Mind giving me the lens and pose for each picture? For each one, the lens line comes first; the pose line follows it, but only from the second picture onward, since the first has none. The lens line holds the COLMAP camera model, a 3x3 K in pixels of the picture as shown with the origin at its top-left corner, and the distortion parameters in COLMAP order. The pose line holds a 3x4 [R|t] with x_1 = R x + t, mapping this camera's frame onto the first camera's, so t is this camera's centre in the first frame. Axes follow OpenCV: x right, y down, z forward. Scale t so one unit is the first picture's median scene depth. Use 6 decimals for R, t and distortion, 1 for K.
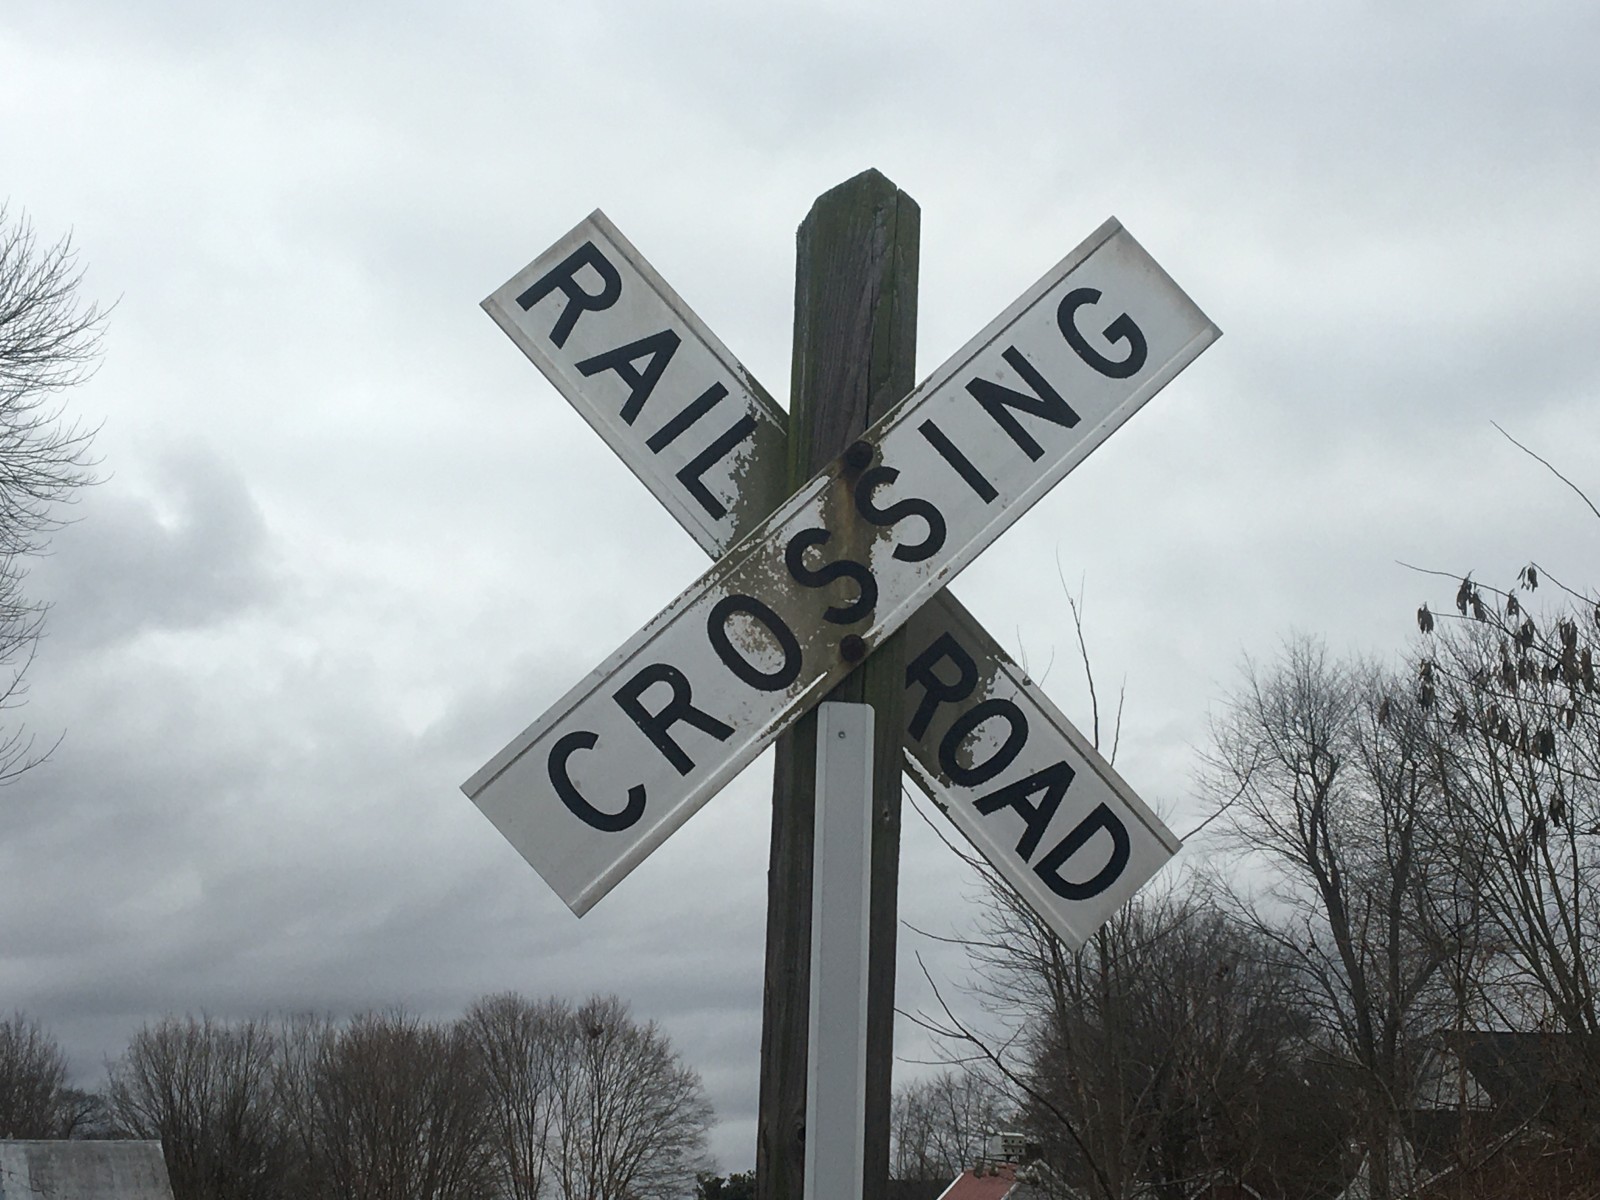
lens RADIAL K [[2656.4, 0, 800.0], [0, 2656.4, 600.0], [0, 0, 1]] dist [0.022733, 0.068013]
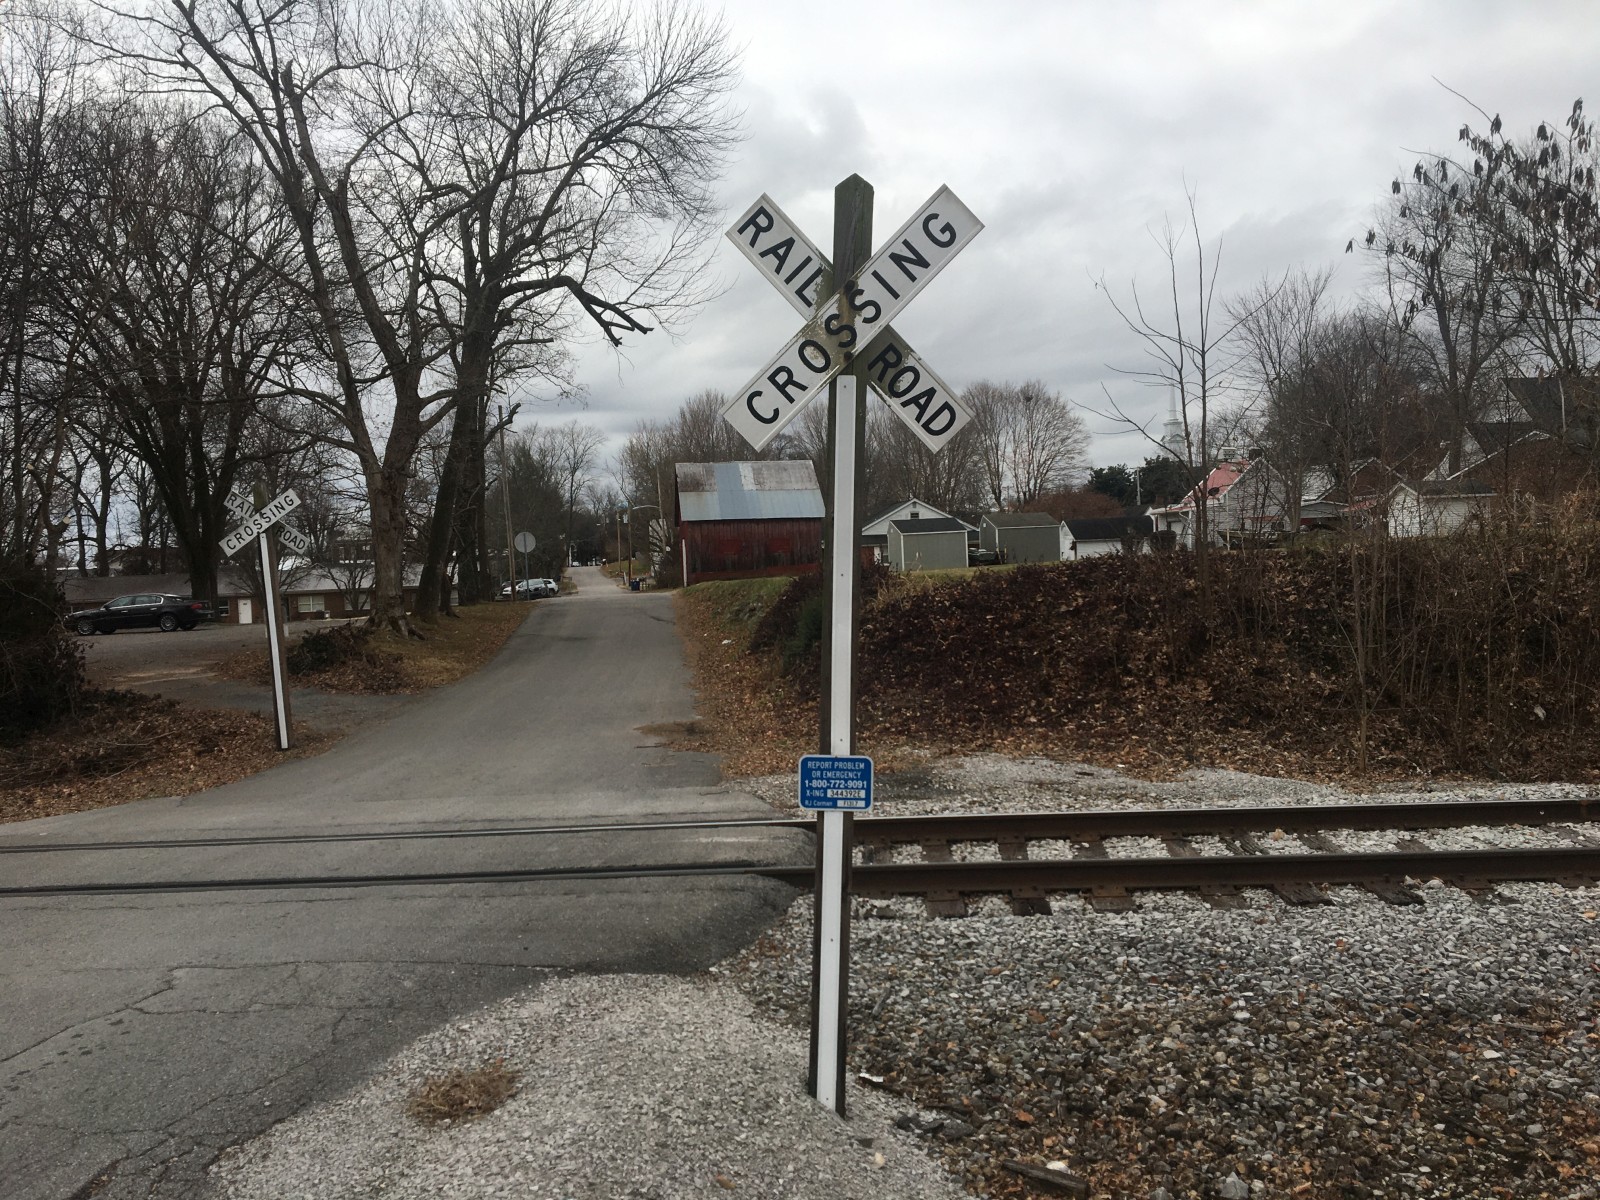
lens RADIAL K [[1363.1, 0, 791.2], [0, 1363.1, 584.1], [0, 0, 1]] dist [0.055596, -0.156154]
pose [[0.967291, -0.005927, -0.253598, 0.325478], [0.079796, 0.956085, 0.282017, -0.163818], [0.240790, -0.293029, 0.925286, -0.459522]]
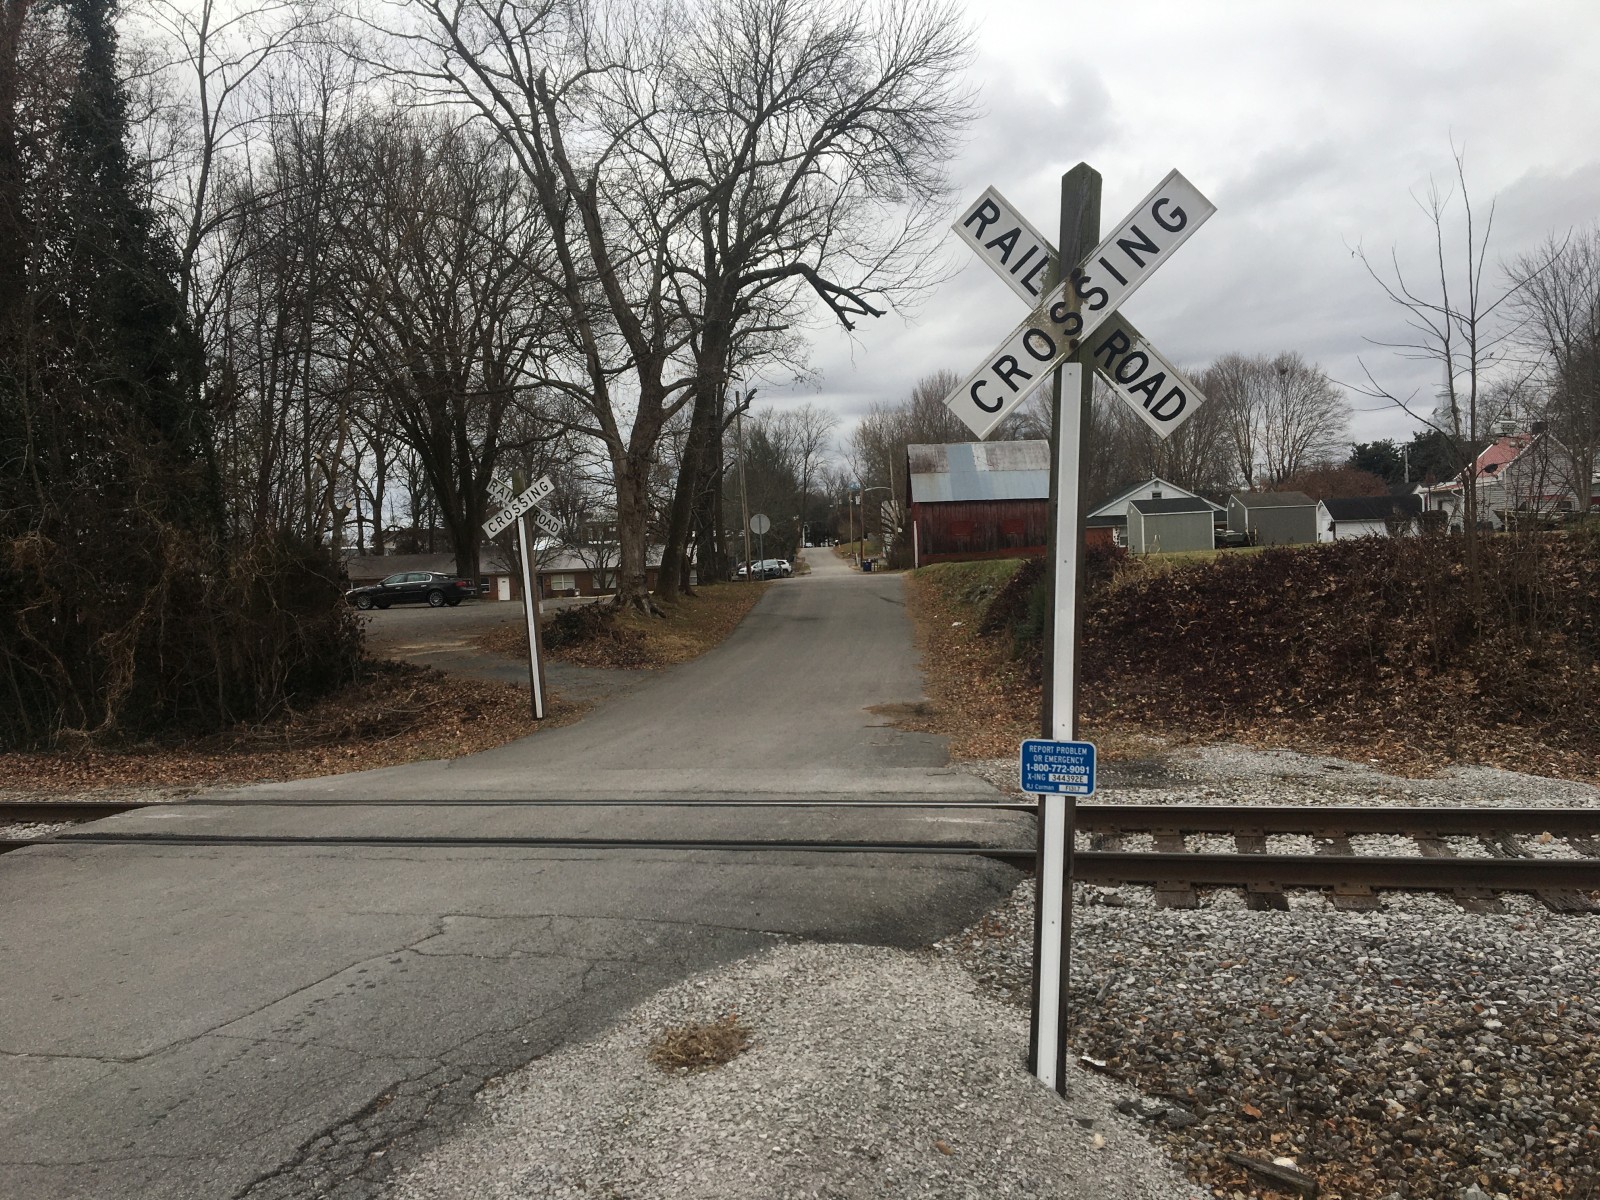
lens RADIAL K [[1358.5, 0, 752.6], [0, 1358.5, 575.9], [0, 0, 1]] dist [0.050339, -0.119212]
pose [[0.898440, 0.001820, -0.439093, 0.348746], [0.129524, 0.954398, 0.268977, -0.180833], [0.419559, -0.298533, 0.857233, -0.497041]]
